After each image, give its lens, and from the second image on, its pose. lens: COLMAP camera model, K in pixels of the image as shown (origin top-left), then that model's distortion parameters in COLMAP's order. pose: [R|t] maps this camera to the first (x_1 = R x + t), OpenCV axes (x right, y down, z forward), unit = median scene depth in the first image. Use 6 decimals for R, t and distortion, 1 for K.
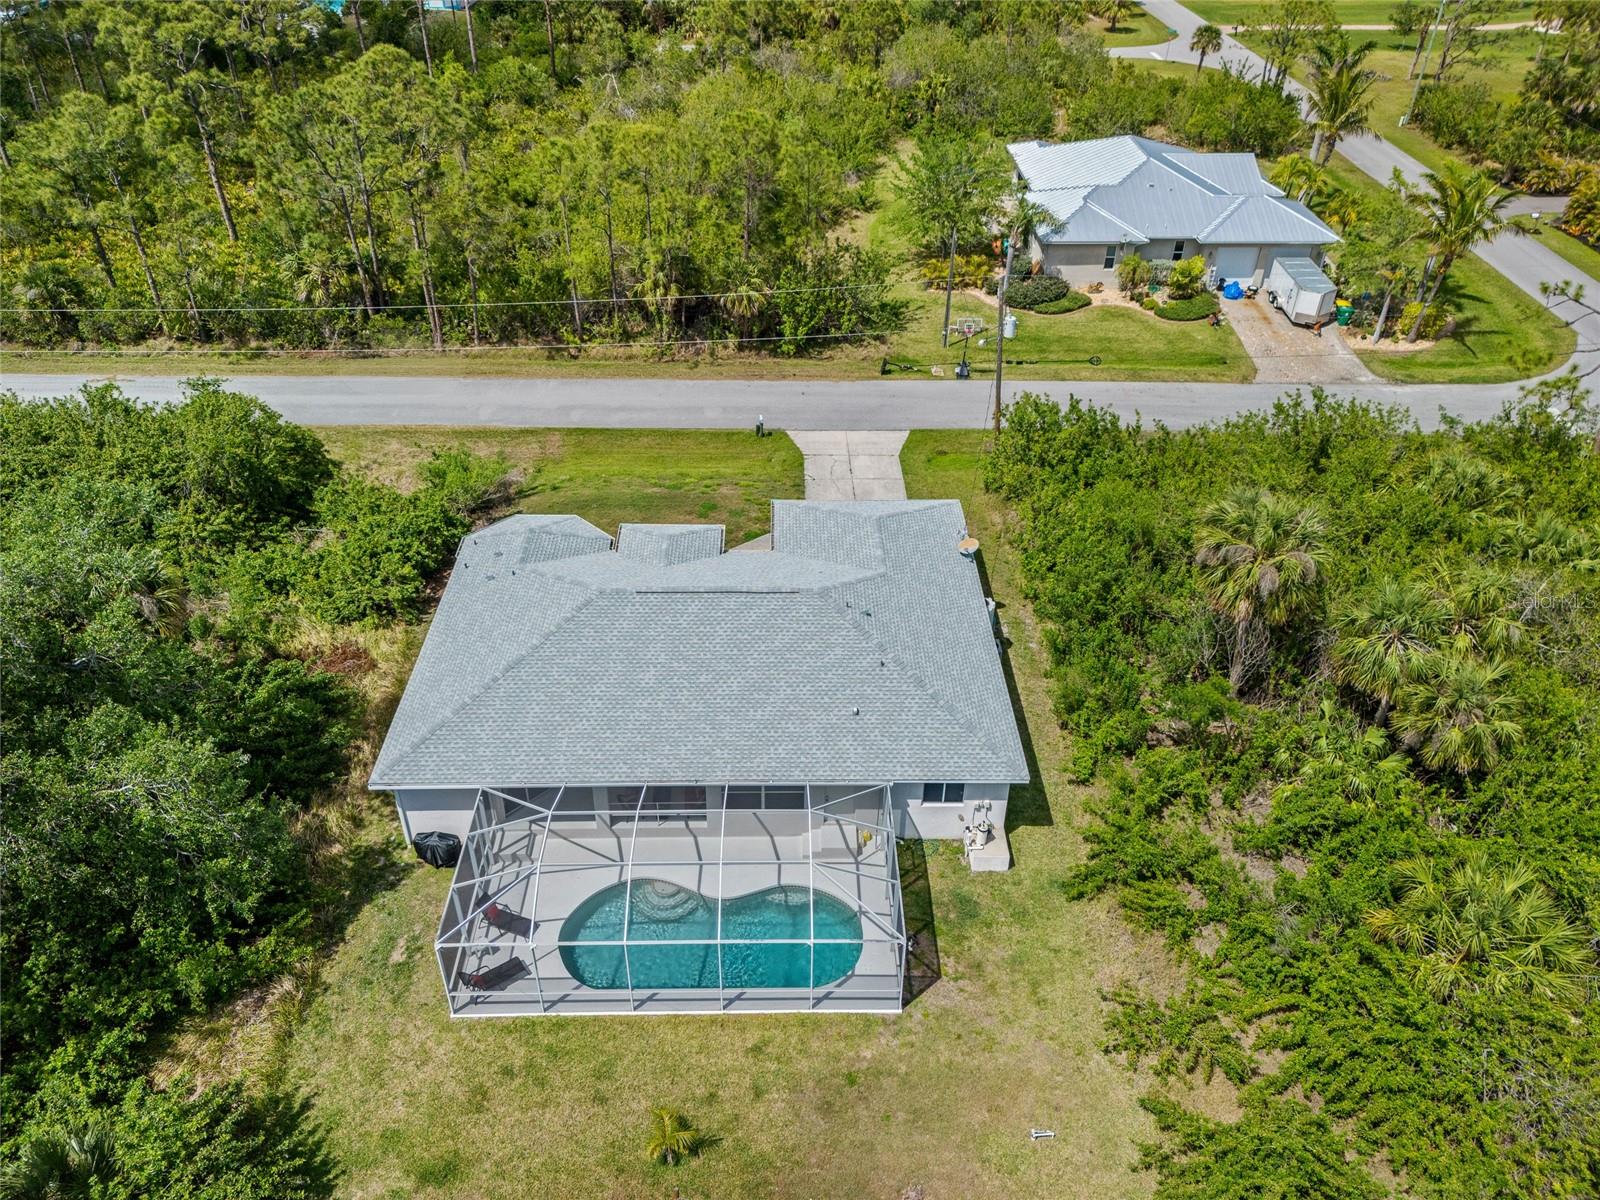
lens RADIAL K [[1167.4, 0, 800.0], [0, 1167.4, 600.0], [0, 0, 1]] dist [0.010158, -0.000758]
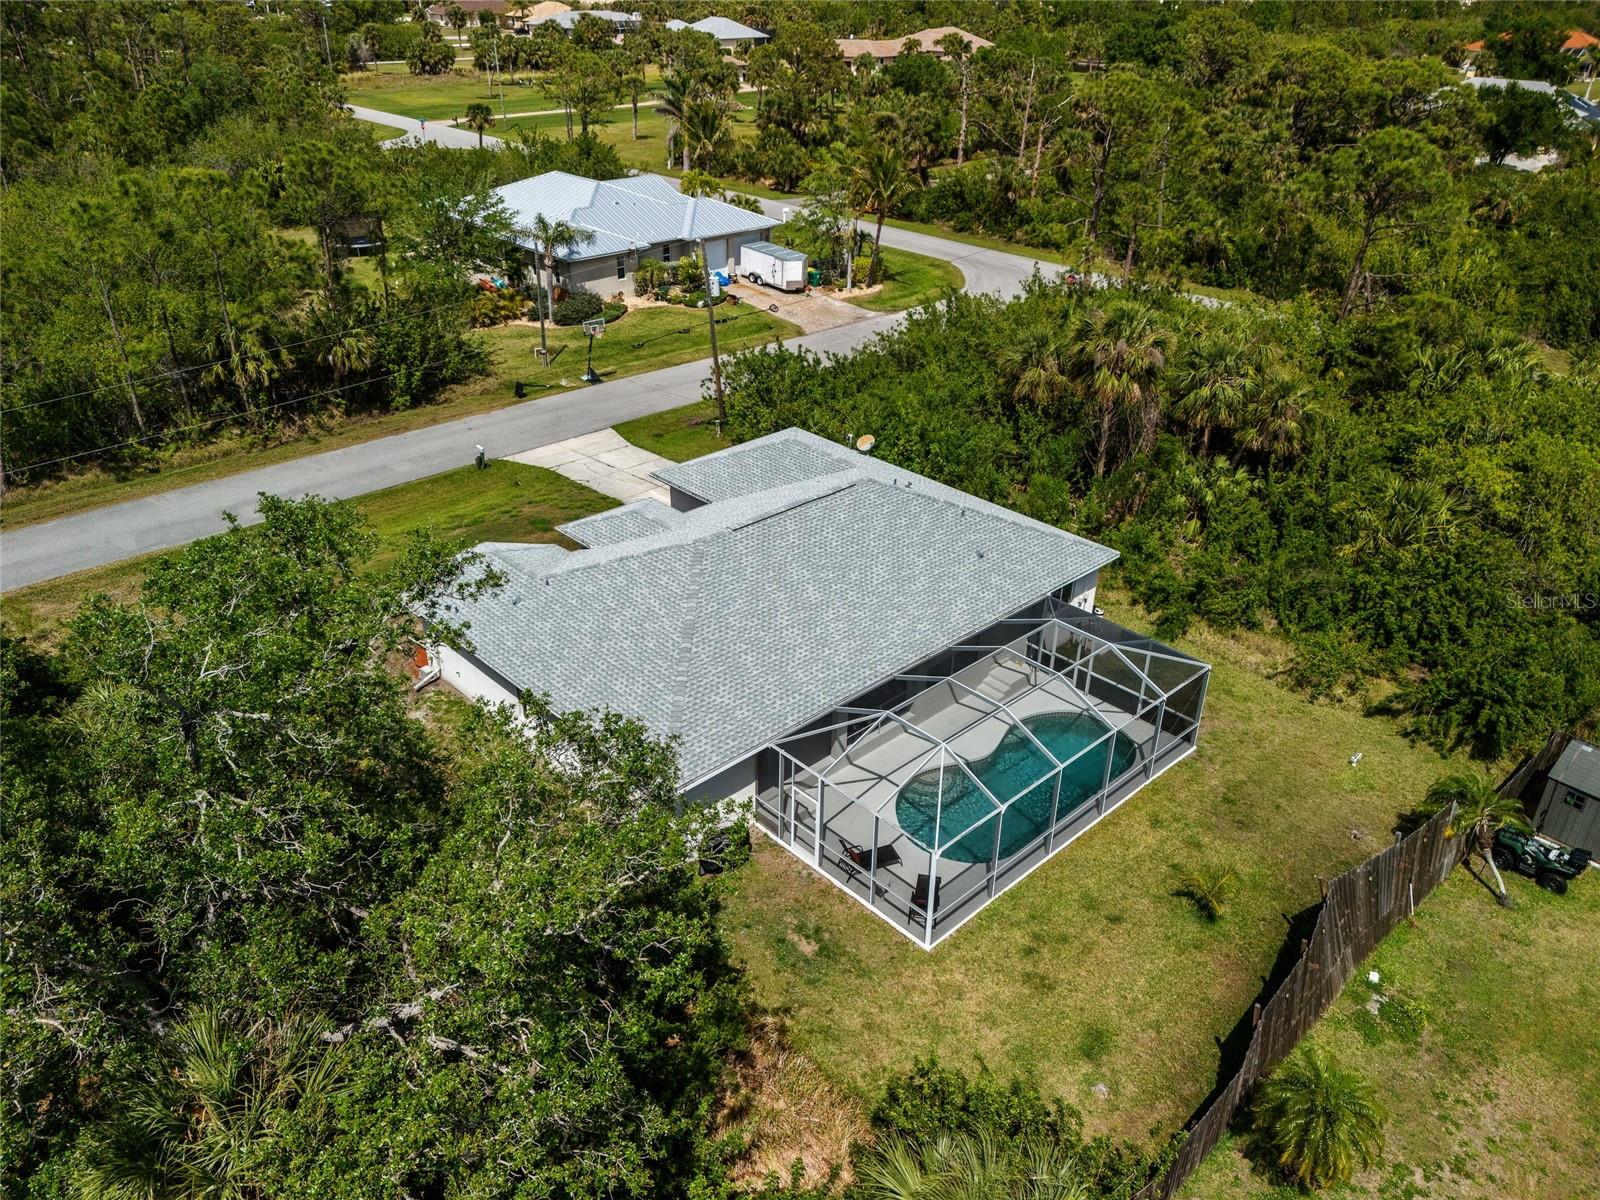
lens RADIAL K [[1167.4, 0, 800.0], [0, 1167.4, 600.0], [0, 0, 1]] dist [0.010158, -0.000758]
pose [[0.737775, -0.323141, 0.592679, -0.368791], [0.383459, 0.923192, 0.026010, 0.022327], [-0.555561, 0.208078, 0.805019, 0.128389]]
